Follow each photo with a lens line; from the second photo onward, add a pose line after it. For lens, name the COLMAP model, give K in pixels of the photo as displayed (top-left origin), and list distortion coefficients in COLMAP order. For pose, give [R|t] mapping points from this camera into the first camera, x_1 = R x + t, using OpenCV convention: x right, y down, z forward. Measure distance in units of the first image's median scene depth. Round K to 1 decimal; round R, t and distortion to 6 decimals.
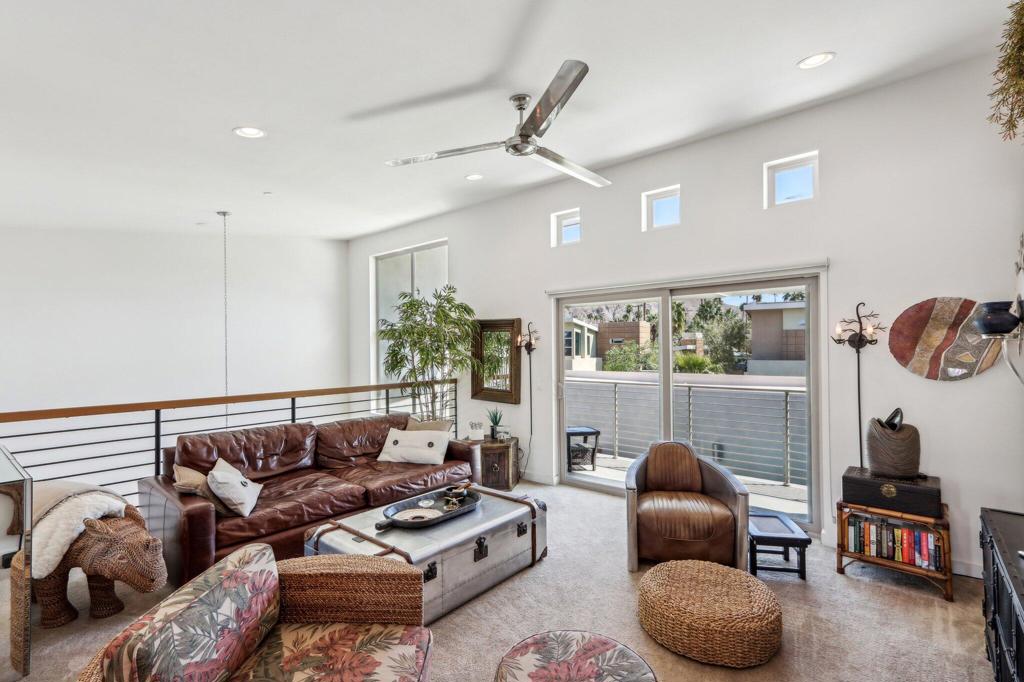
lens RADIAL K [[474.8, 0, 508.5], [0, 474.8, 342.6], [0, 0, 1]] dist [-0.000801, -0.000644]
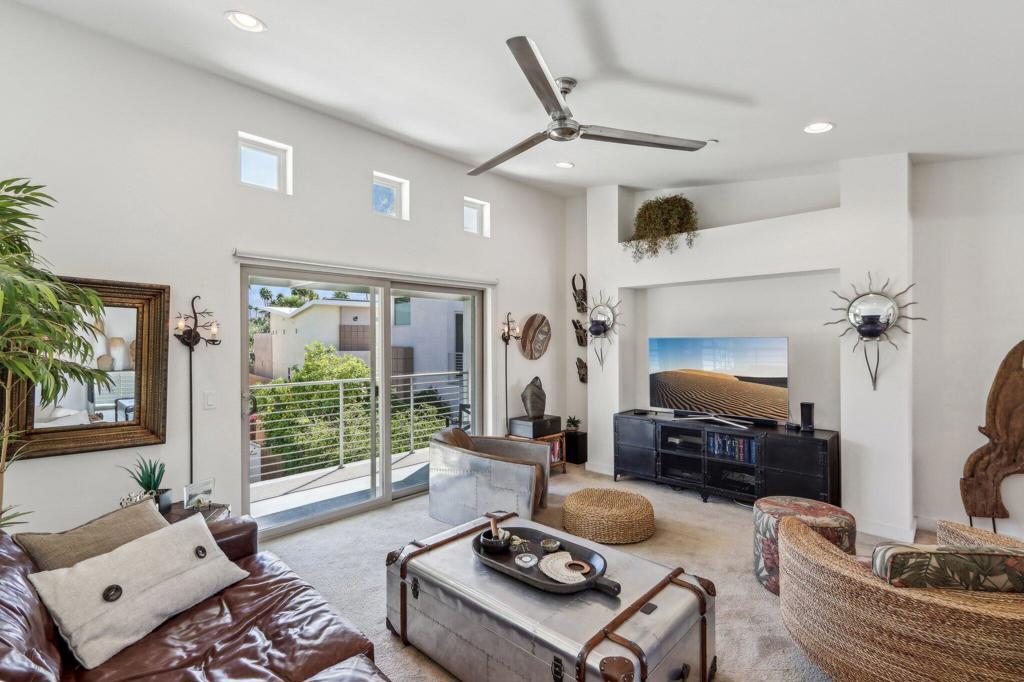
lens RADIAL K [[474.8, 0, 508.5], [0, 474.8, 342.6], [0, 0, 1]] dist [-0.000801, -0.000644]
pose [[0.052984, 0.005897, 0.998578, -0.621805], [-0.011328, 0.999922, -0.005304, 0.016711], [-0.998531, -0.011031, 0.053046, 0.707831]]
